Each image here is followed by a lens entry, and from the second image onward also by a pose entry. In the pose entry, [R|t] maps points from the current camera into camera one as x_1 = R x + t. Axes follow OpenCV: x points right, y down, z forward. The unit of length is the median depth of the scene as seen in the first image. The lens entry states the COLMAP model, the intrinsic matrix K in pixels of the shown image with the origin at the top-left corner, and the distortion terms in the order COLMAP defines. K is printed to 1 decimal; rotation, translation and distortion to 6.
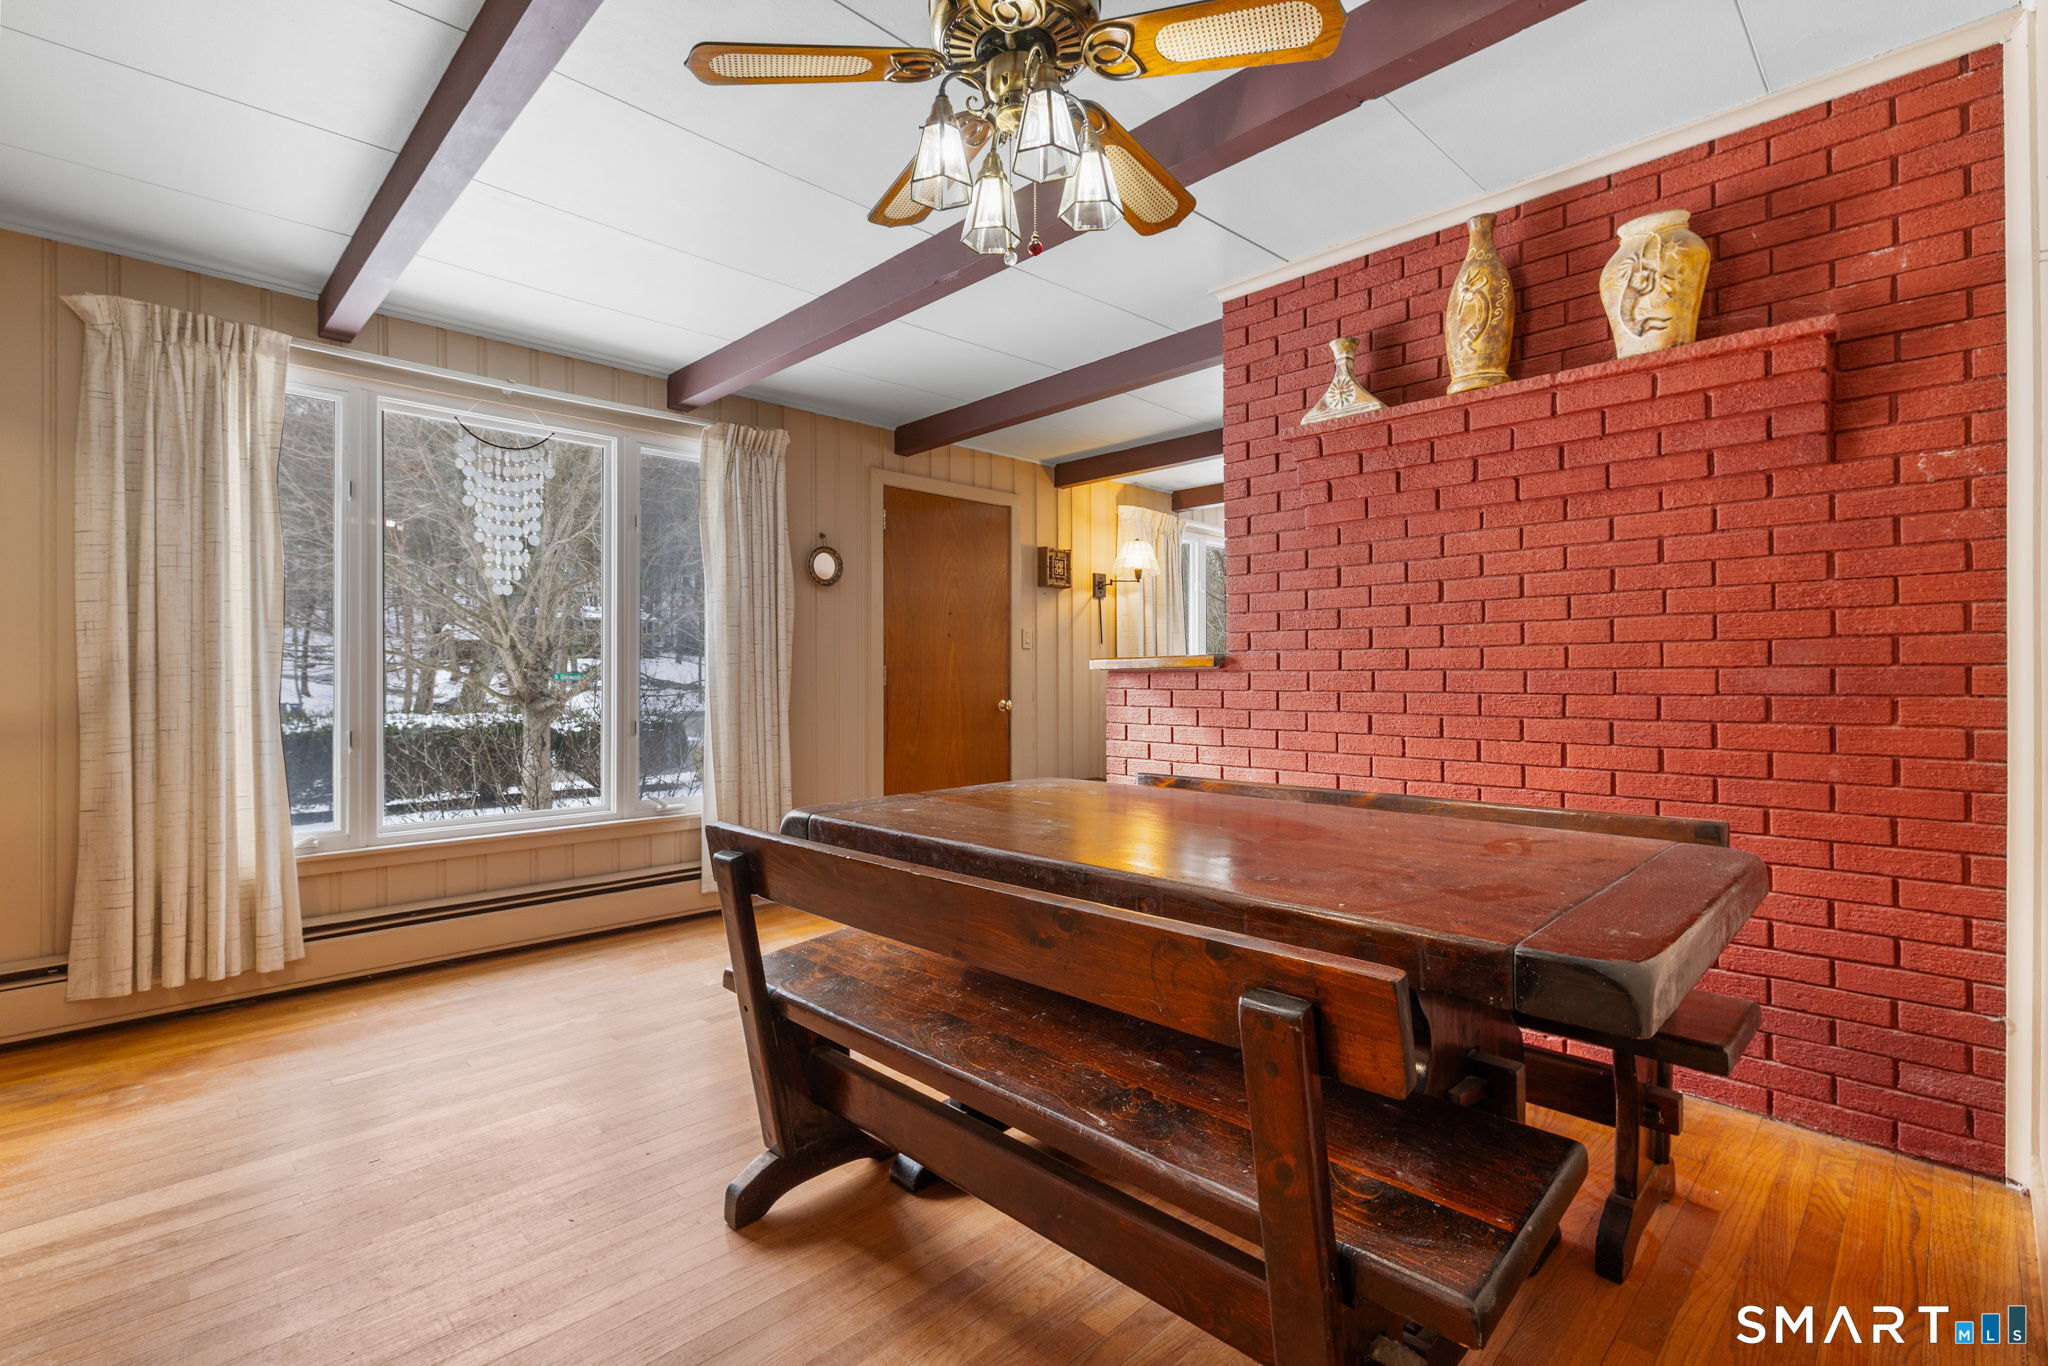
lens RADIAL K [[947.4, 0, 1036.9], [0, 947.4, 676.1], [0, 0, 1]] dist [0.004483, -0.001634]
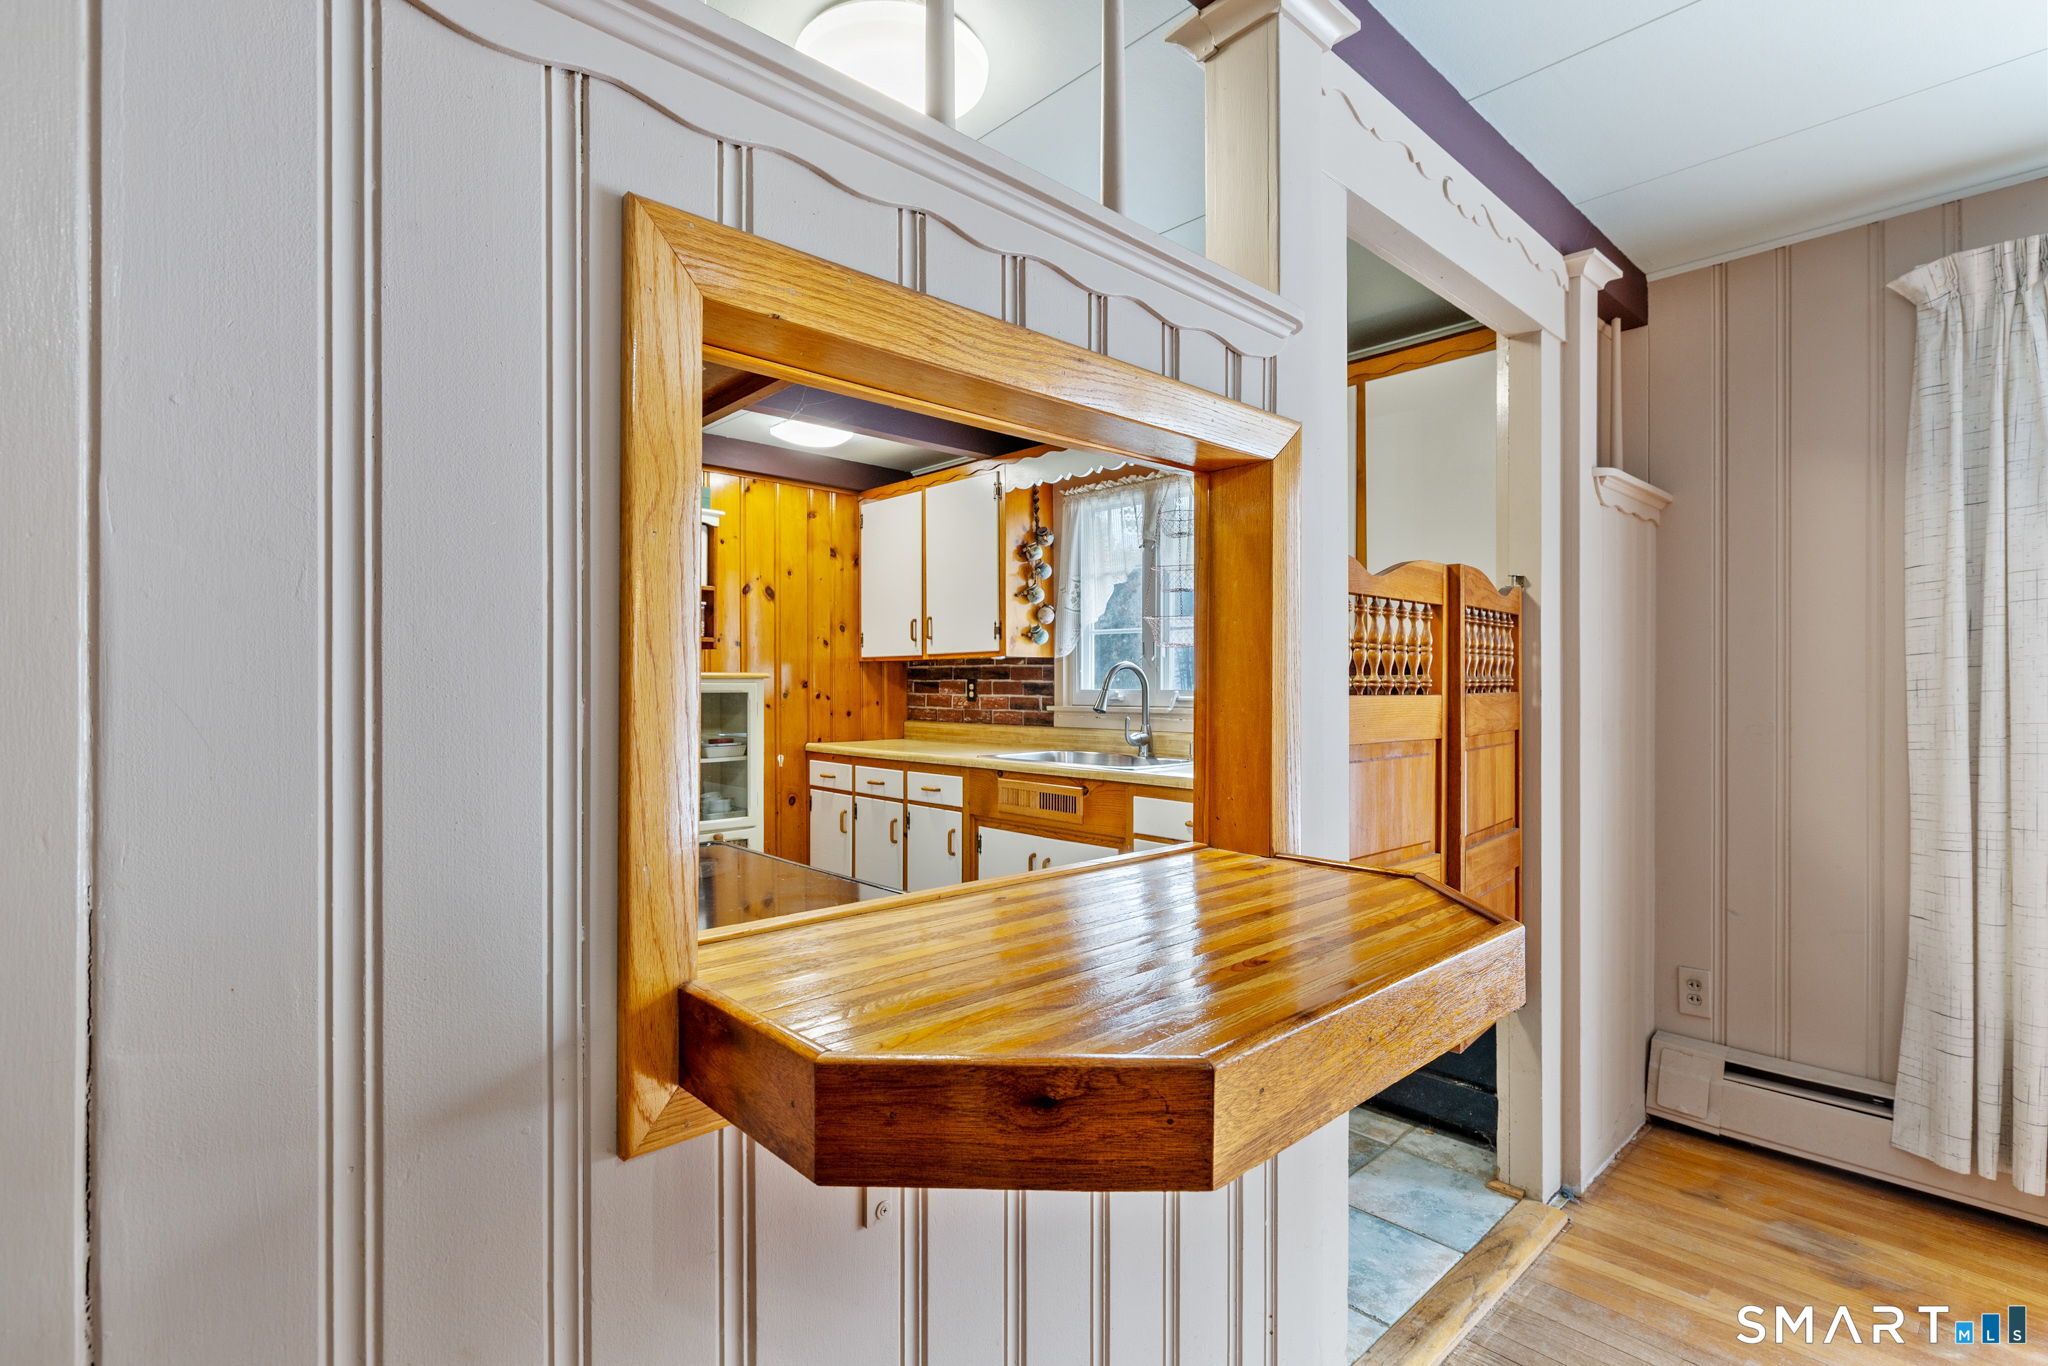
lens RADIAL K [[947.4, 0, 1034.1], [0, 947.4, 684.0], [0, 0, 1]] dist [0.004483, -0.001634]
pose [[-0.032902, 0.004574, -0.999448, -0.177161], [0.002235, 0.999987, 0.004503, -0.058737], [0.999456, -0.002085, -0.032912, 0.283063]]
